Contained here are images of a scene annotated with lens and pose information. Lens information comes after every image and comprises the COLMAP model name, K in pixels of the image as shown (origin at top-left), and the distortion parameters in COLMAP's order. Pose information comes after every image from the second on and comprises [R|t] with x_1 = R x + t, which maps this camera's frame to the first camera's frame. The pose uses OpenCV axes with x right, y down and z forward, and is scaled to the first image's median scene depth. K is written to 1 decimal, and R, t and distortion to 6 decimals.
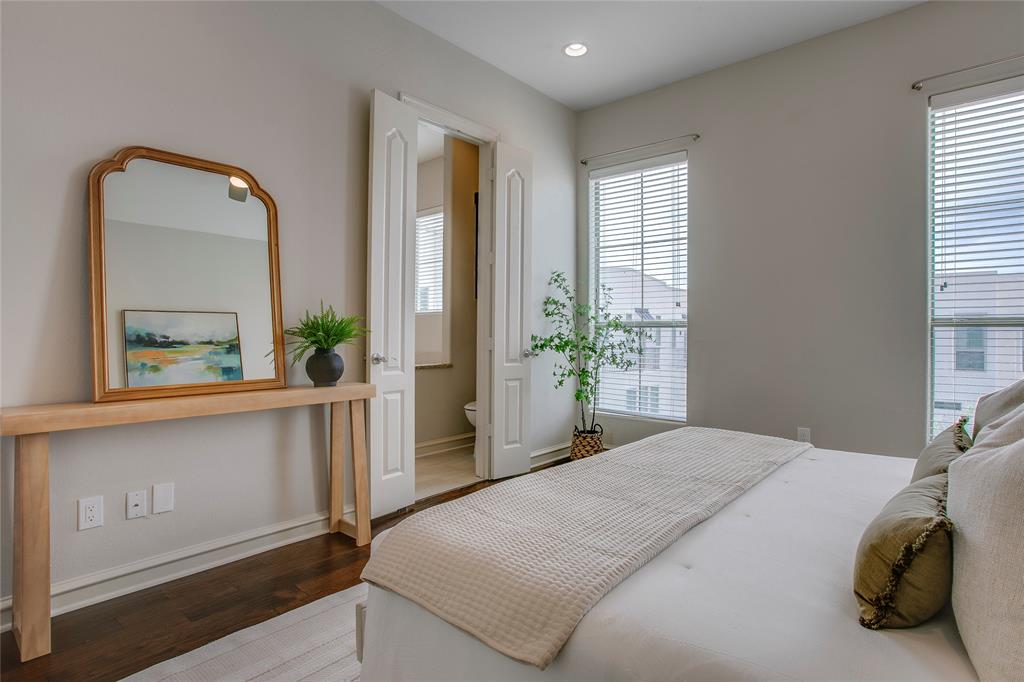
lens RADIAL K [[543.9, 0, 513.1], [0, 543.9, 337.0], [0, 0, 1]] dist [-0.026418, 0.002618]
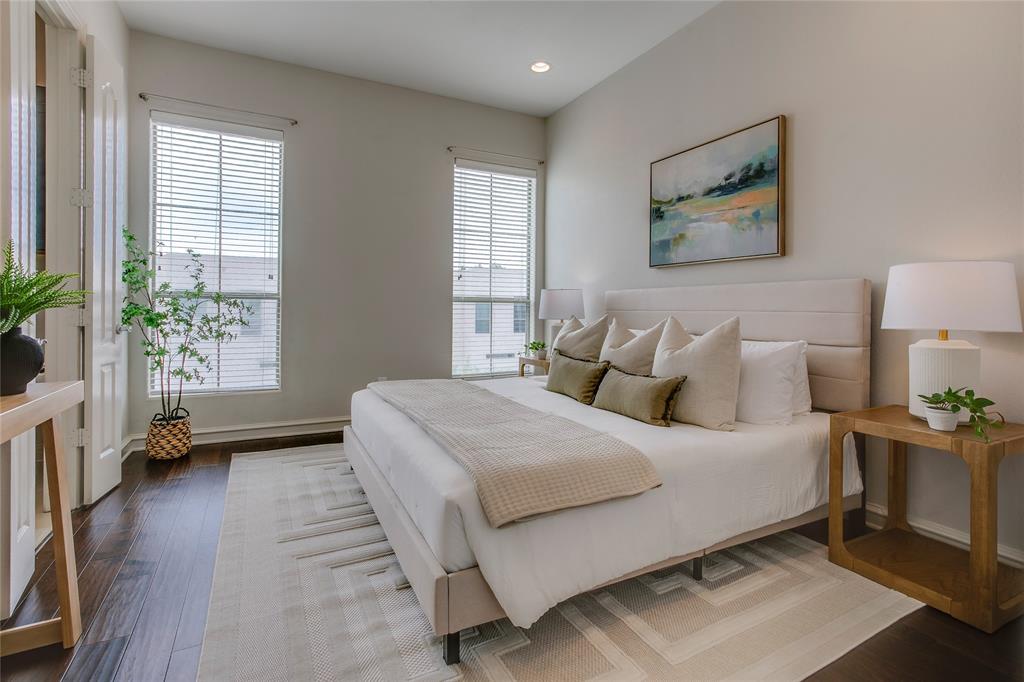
lens RADIAL K [[469.1, 0, 499.7], [0, 469.1, 319.5], [0, 0, 1]] dist [-0.003097, -0.000295]
pose [[0.398201, -0.018193, 0.917118, -0.350701], [0.001783, 0.999817, 0.019059, 0.005148], [-0.917296, -0.005954, 0.398160, 0.241437]]
